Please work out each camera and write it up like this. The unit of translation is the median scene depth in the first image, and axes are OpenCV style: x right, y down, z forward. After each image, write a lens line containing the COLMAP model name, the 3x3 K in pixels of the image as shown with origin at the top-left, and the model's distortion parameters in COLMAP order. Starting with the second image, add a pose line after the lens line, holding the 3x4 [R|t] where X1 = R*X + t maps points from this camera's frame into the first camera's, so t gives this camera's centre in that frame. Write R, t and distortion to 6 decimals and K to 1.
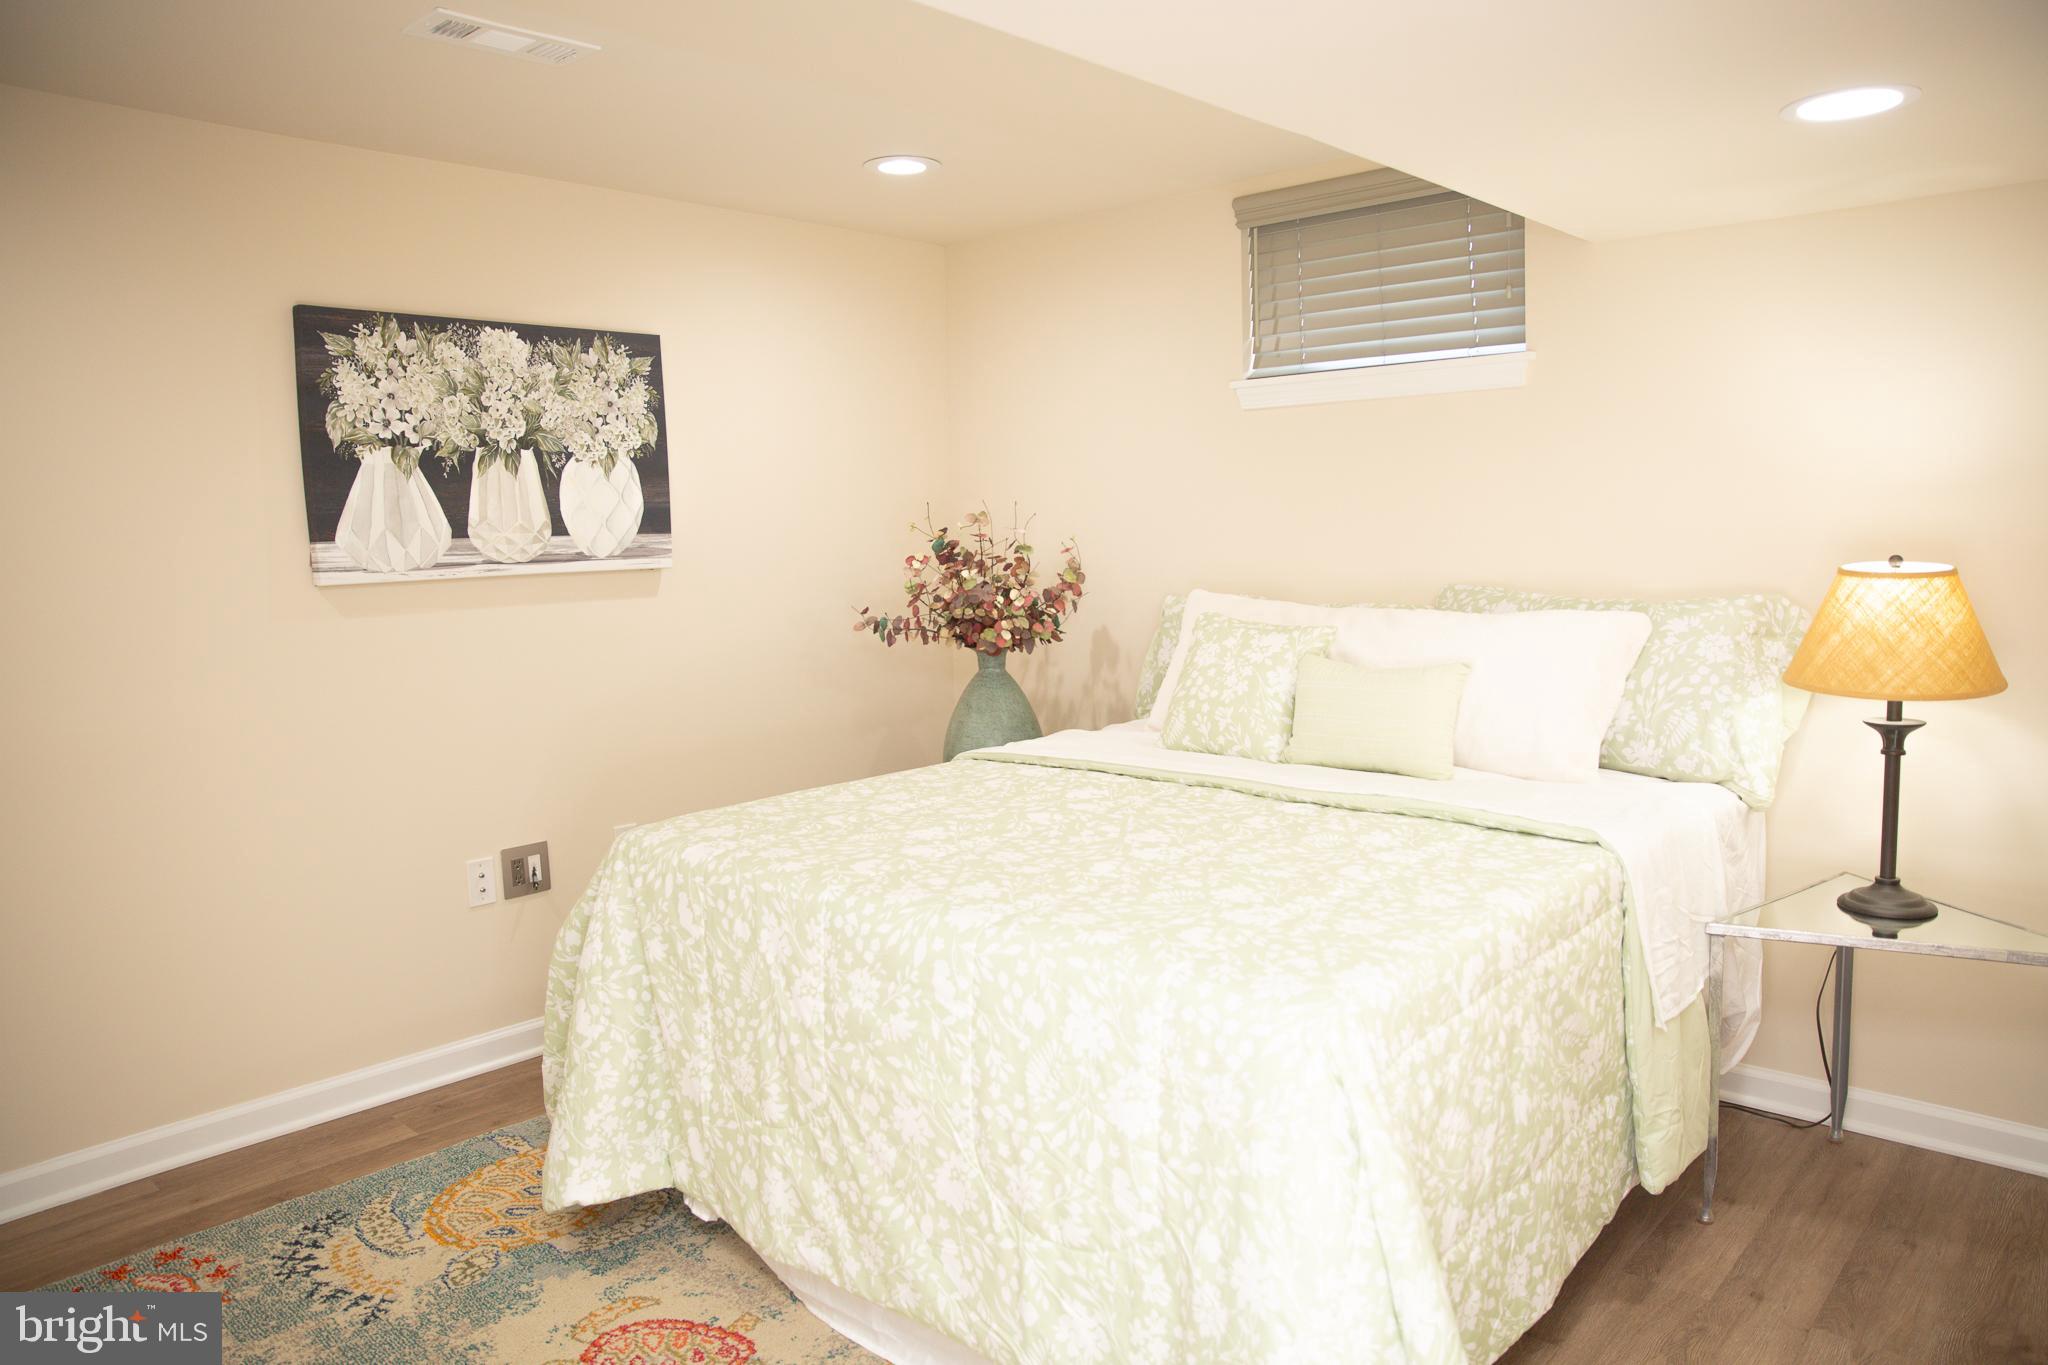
lens RADIAL K [[1388.8, 0, 1020.0], [0, 1388.8, 652.0], [0, 0, 1]] dist [-0.092124, 0.072944]
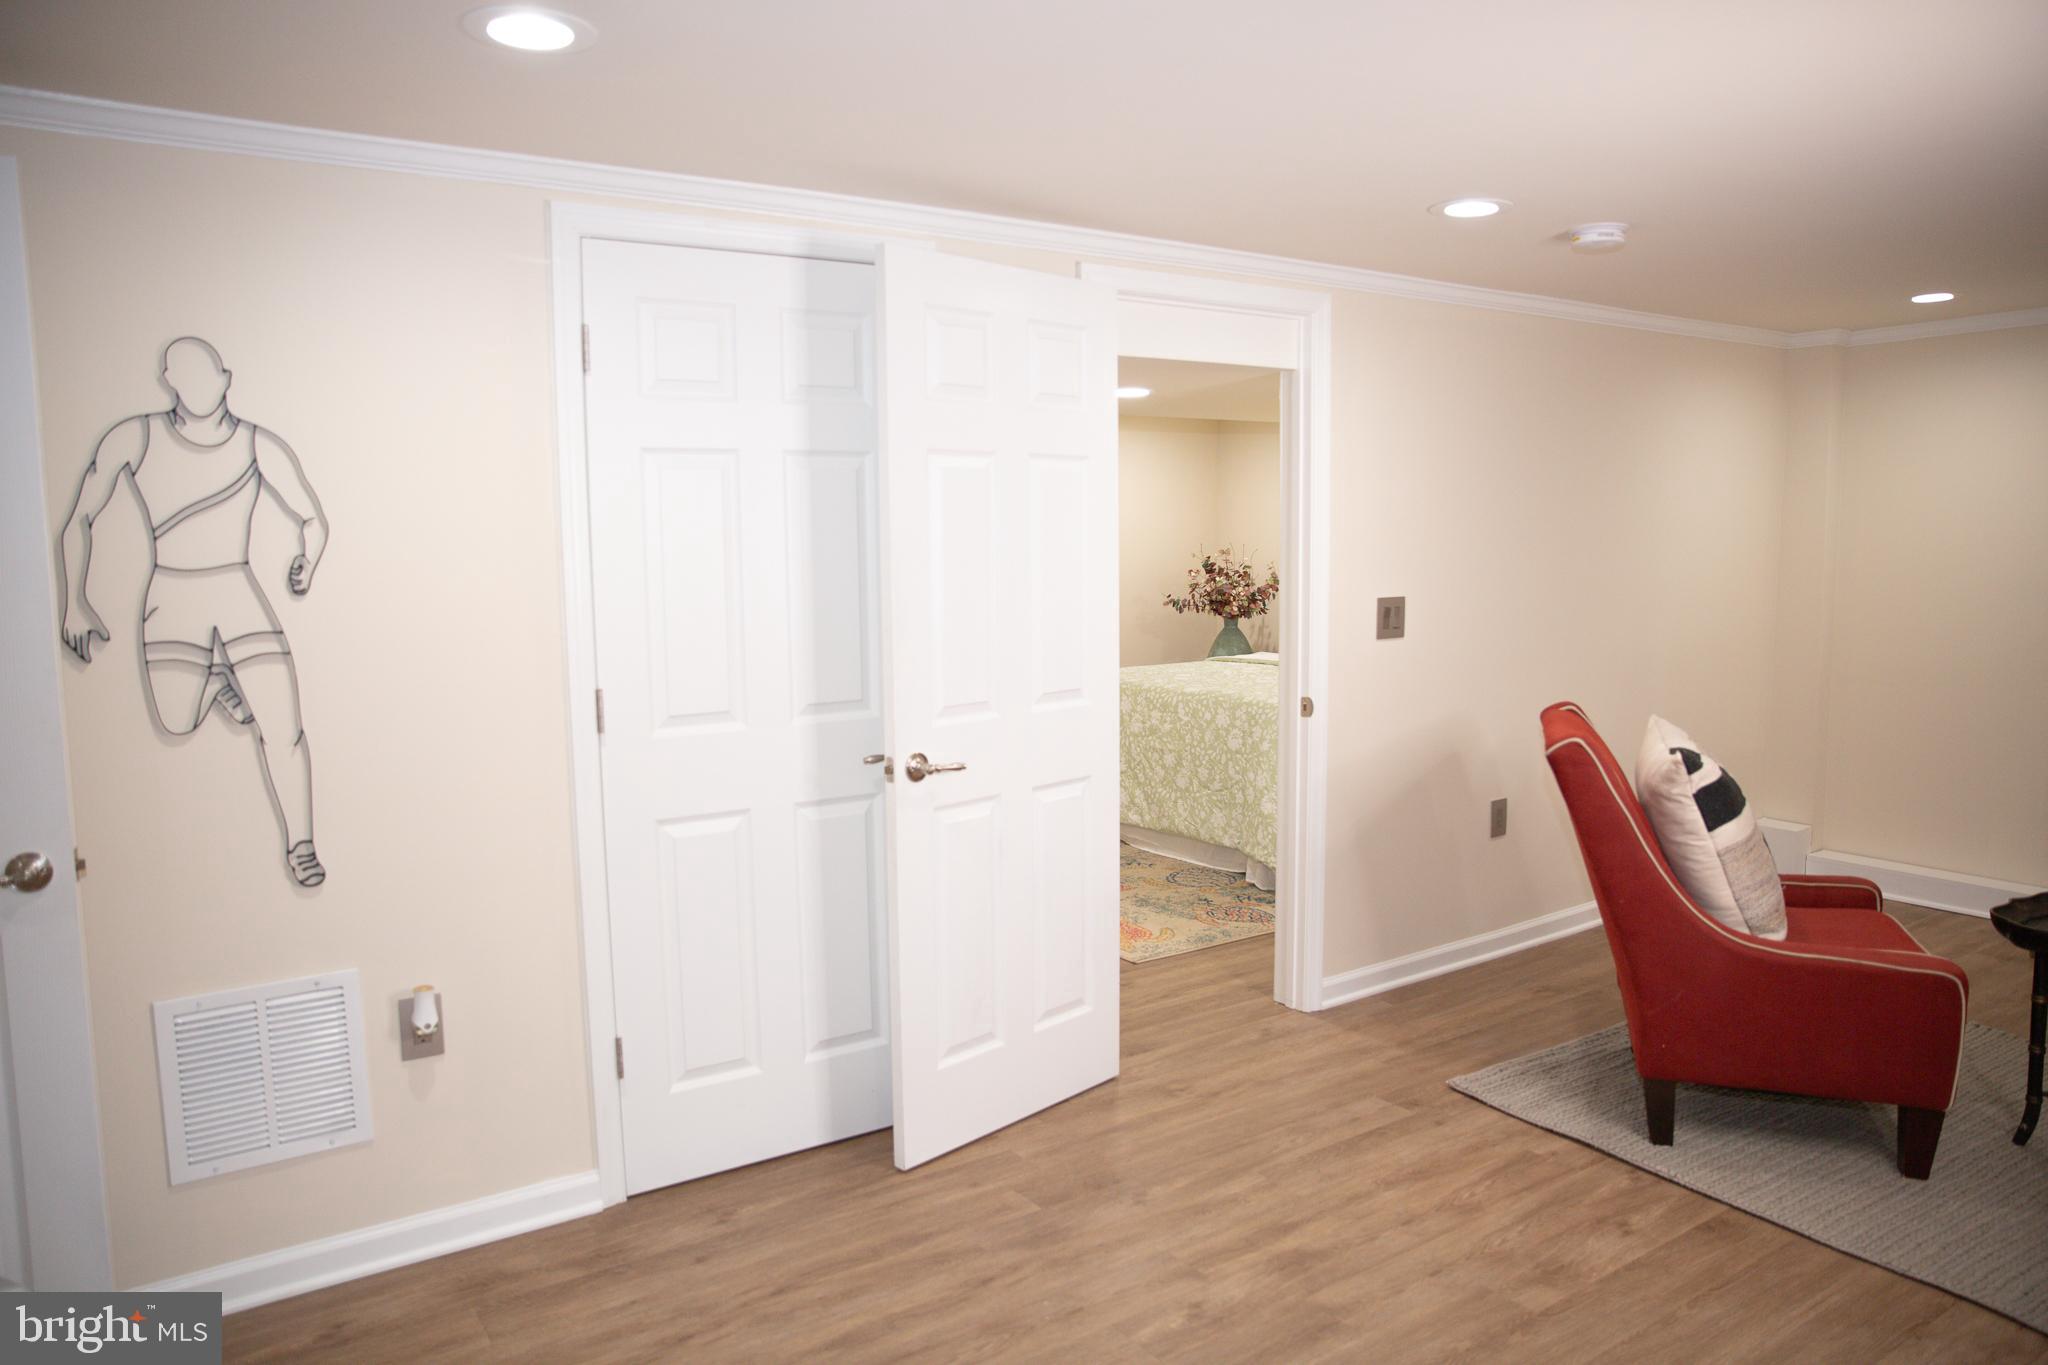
lens RADIAL K [[1388.8, 0, 1020.0], [0, 1388.8, 652.0], [0, 0, 1]] dist [-0.092124, 0.072944]
pose [[0.971641, 0.034747, -0.233896, 0.159416], [-0.035957, 0.999353, -0.000913, 0.064244], [0.233713, 0.009297, 0.972261, -1.059411]]
